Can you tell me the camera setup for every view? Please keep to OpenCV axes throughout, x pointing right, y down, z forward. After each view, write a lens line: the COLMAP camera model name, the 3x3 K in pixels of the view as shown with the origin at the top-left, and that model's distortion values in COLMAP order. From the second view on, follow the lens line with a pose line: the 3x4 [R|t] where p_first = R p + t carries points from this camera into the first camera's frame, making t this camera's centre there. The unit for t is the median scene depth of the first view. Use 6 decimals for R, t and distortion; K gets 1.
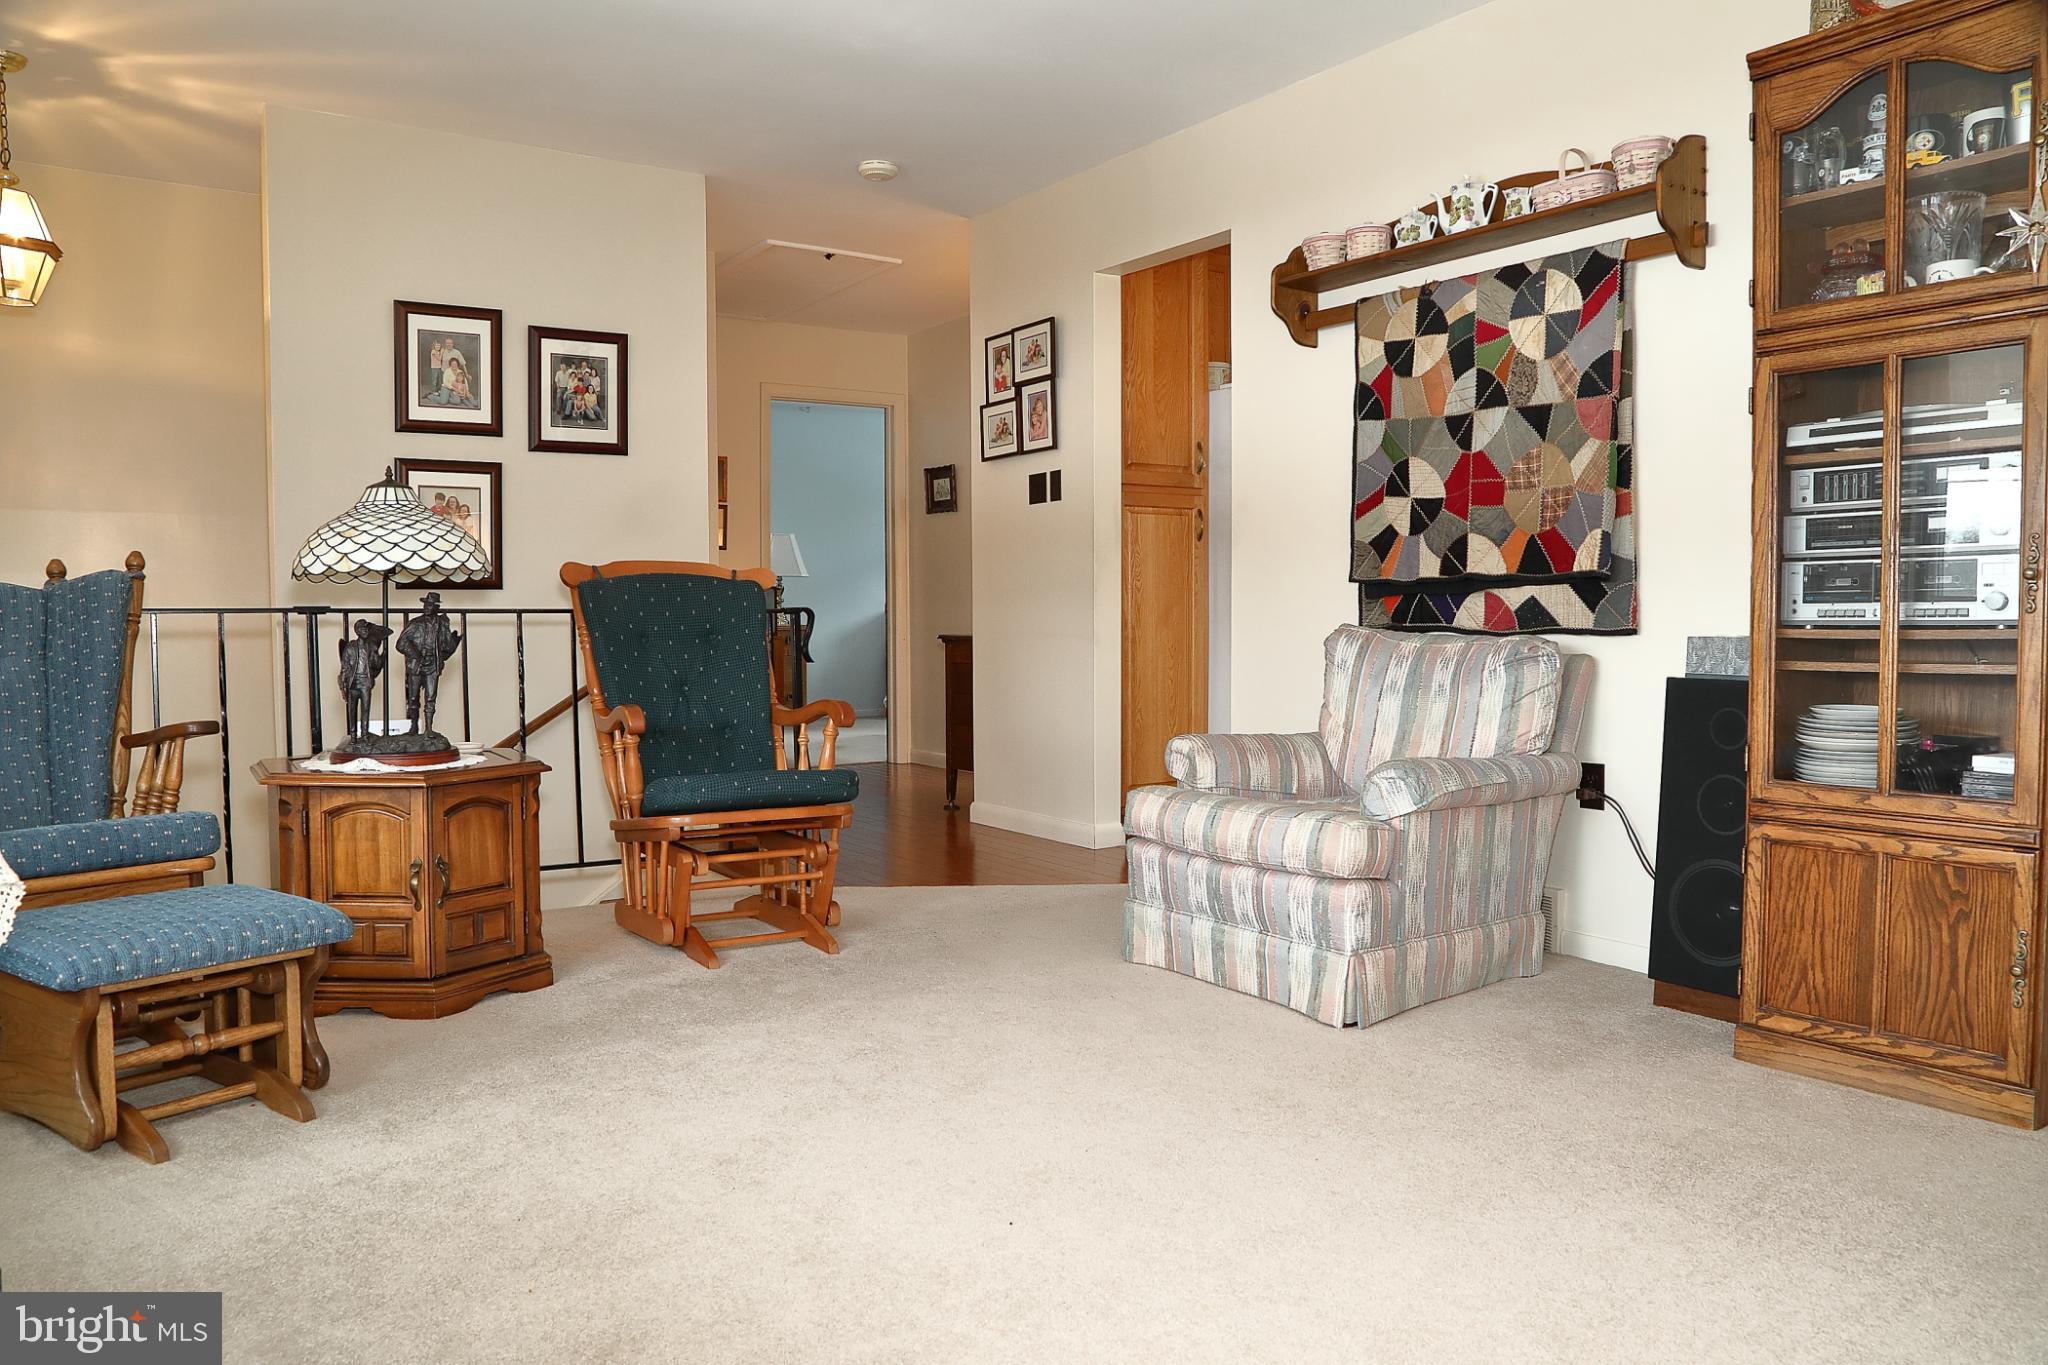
lens RADIAL K [[1463.1, 0, 1024.0], [0, 1463.1, 682.5], [0, 0, 1]] dist [-0.057325, 0.005606]
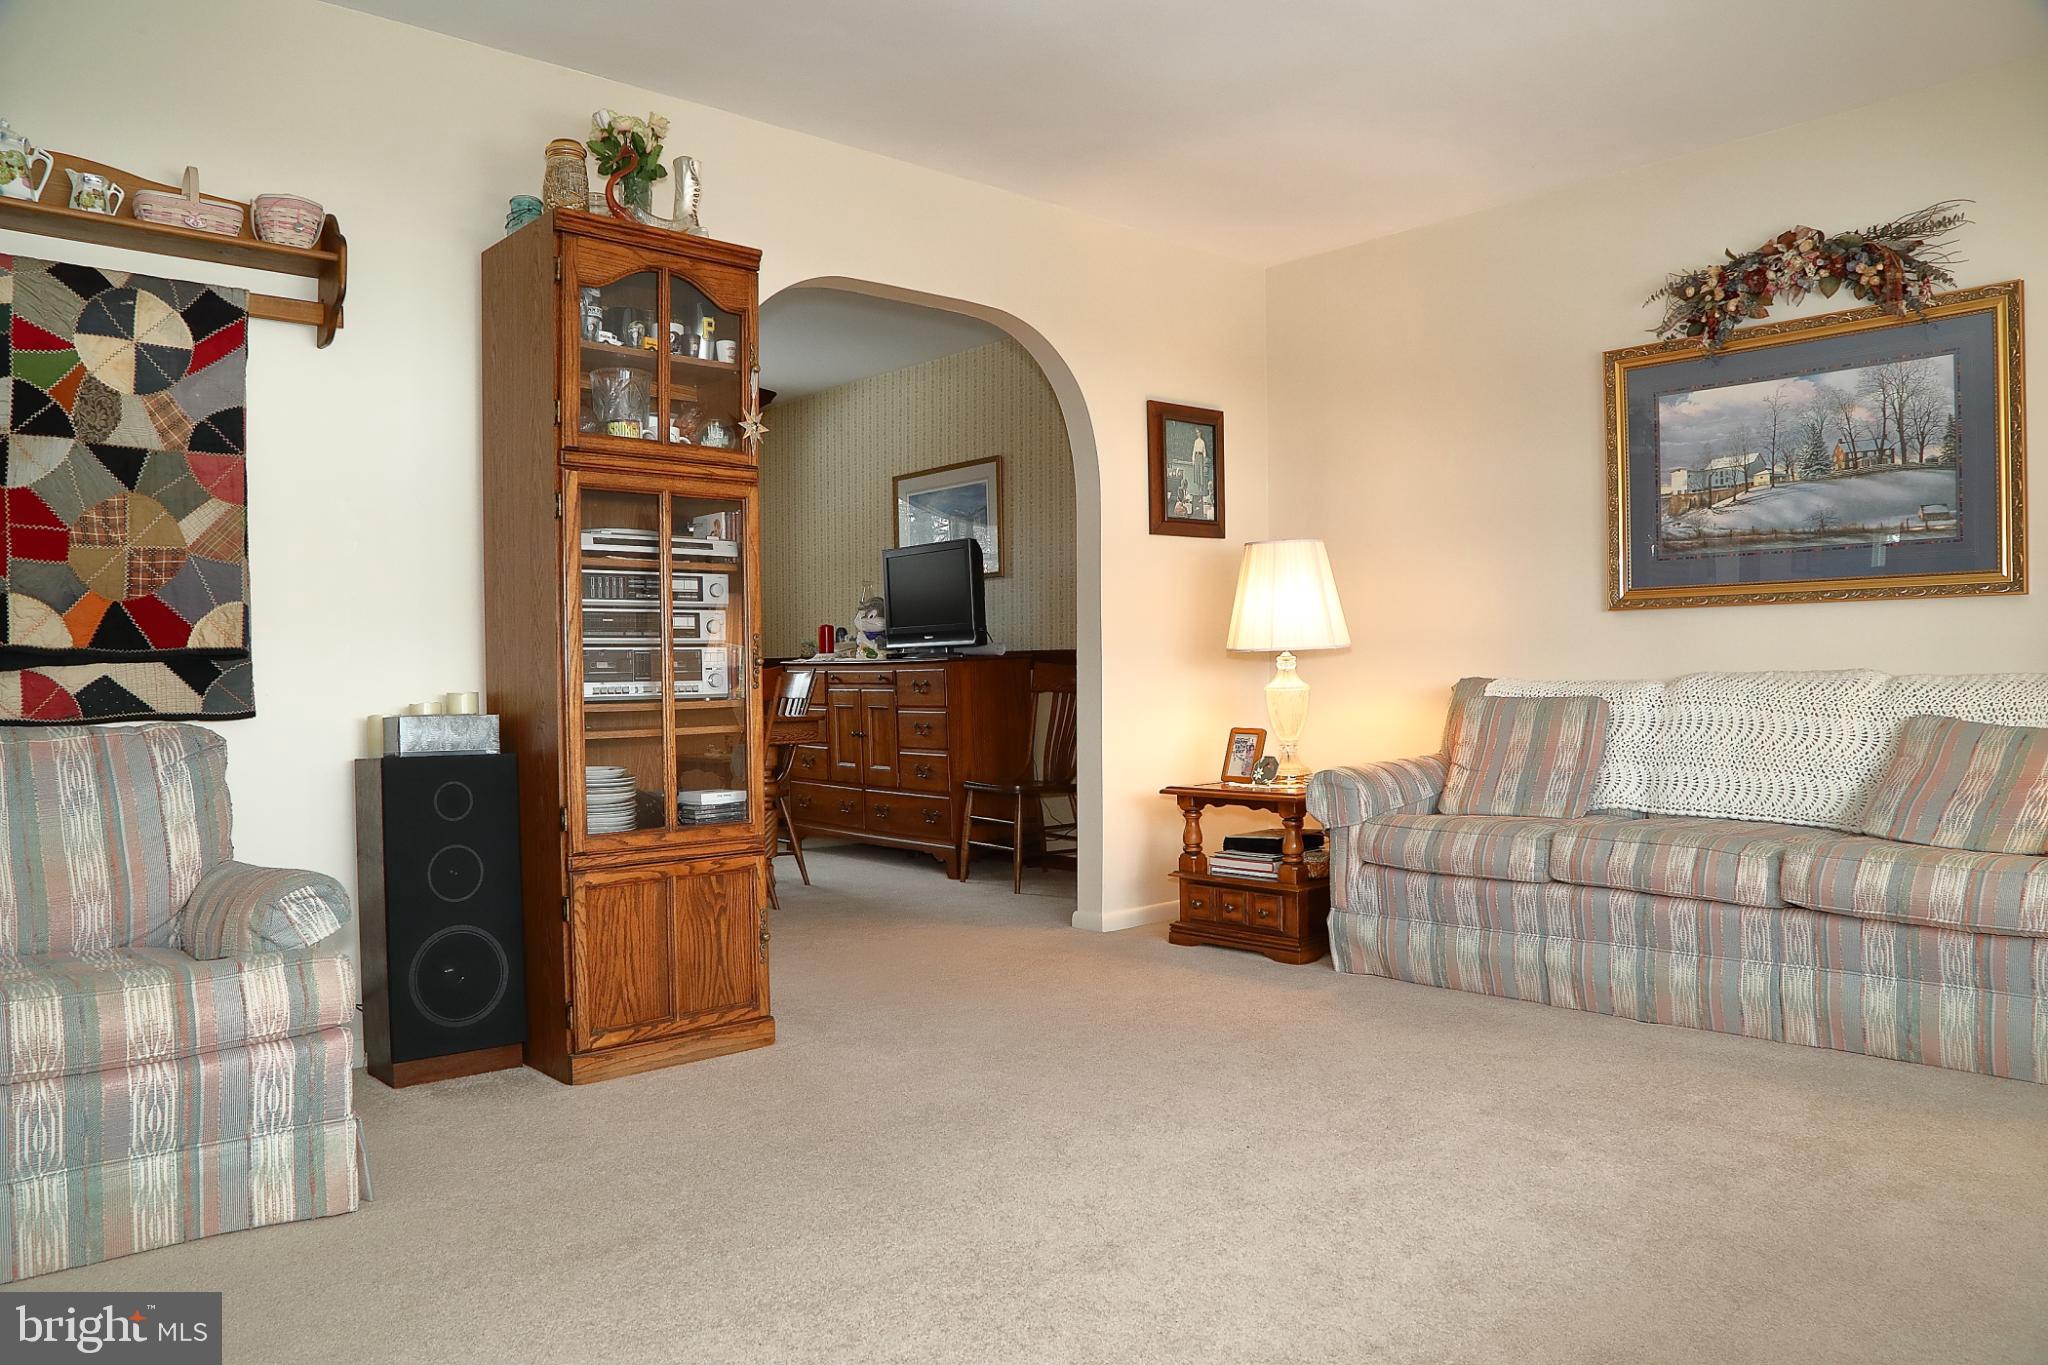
lens RADIAL K [[1400.8, 0, 1004.9], [0, 1400.8, 690.0], [0, 0, 1]] dist [-0.121404, 0.065829]
pose [[-0.138134, 0.003299, 0.990408, -0.515994], [0.060074, 0.998181, 0.005054, -0.027721], [-0.988590, 0.060196, -0.138080, 0.666500]]
